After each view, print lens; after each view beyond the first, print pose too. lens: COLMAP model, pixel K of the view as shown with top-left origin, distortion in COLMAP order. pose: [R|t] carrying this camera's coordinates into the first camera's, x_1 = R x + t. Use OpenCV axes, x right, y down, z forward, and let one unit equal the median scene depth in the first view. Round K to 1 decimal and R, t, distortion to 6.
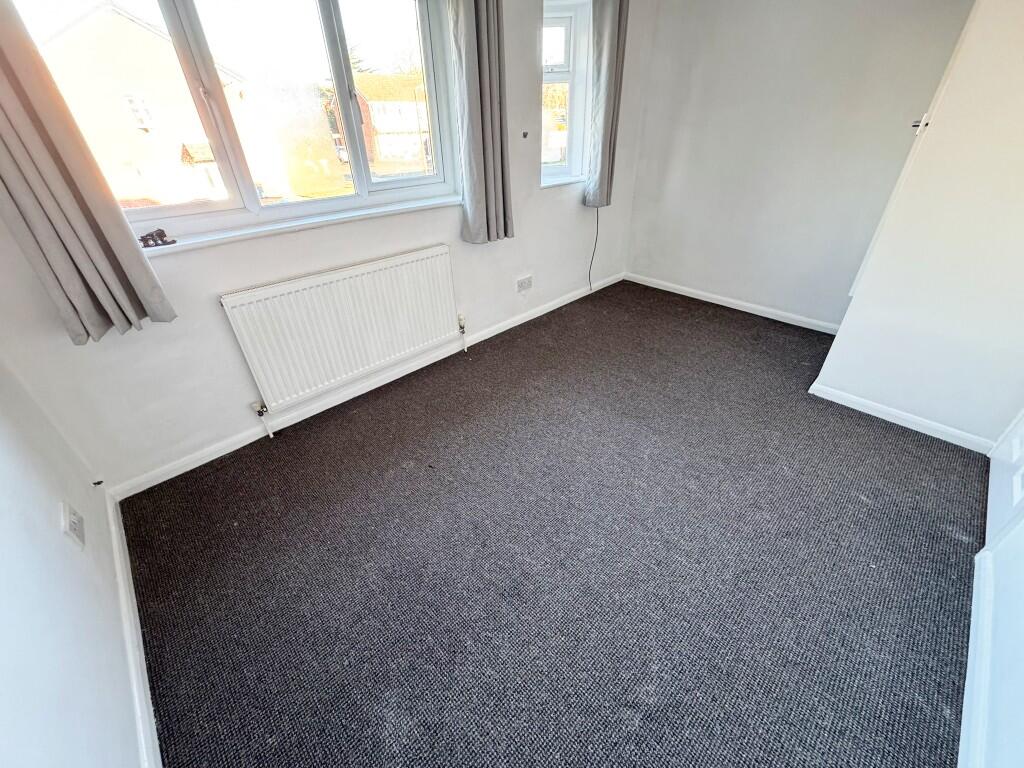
lens RADIAL K [[408.4, 0, 511.0], [0, 408.4, 383.0], [0, 0, 1]] dist [-0.000927, 0.000167]
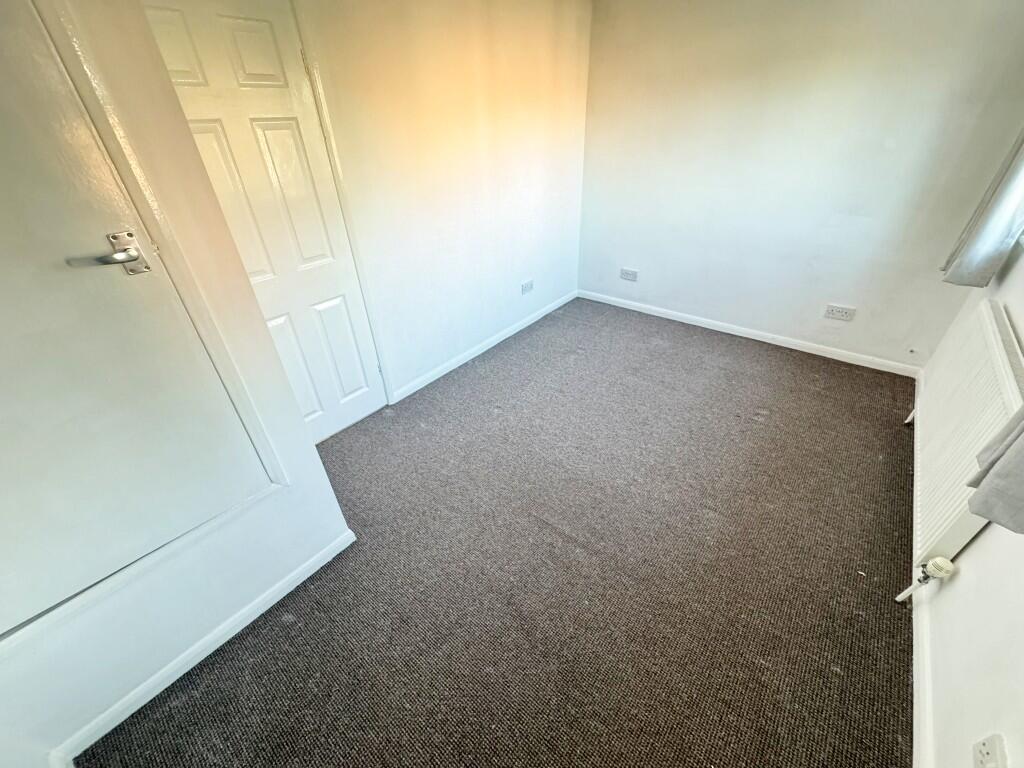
lens RADIAL K [[408.4, 0, 511.0], [0, 408.4, 383.0], [0, 0, 1]] dist [-0.000927, 0.000167]
pose [[-0.992048, 0.109736, -0.061636, 0.543077], [-0.009791, 0.420948, 0.907032, -0.939790], [0.125480, 0.900423, -0.416526, 1.298257]]
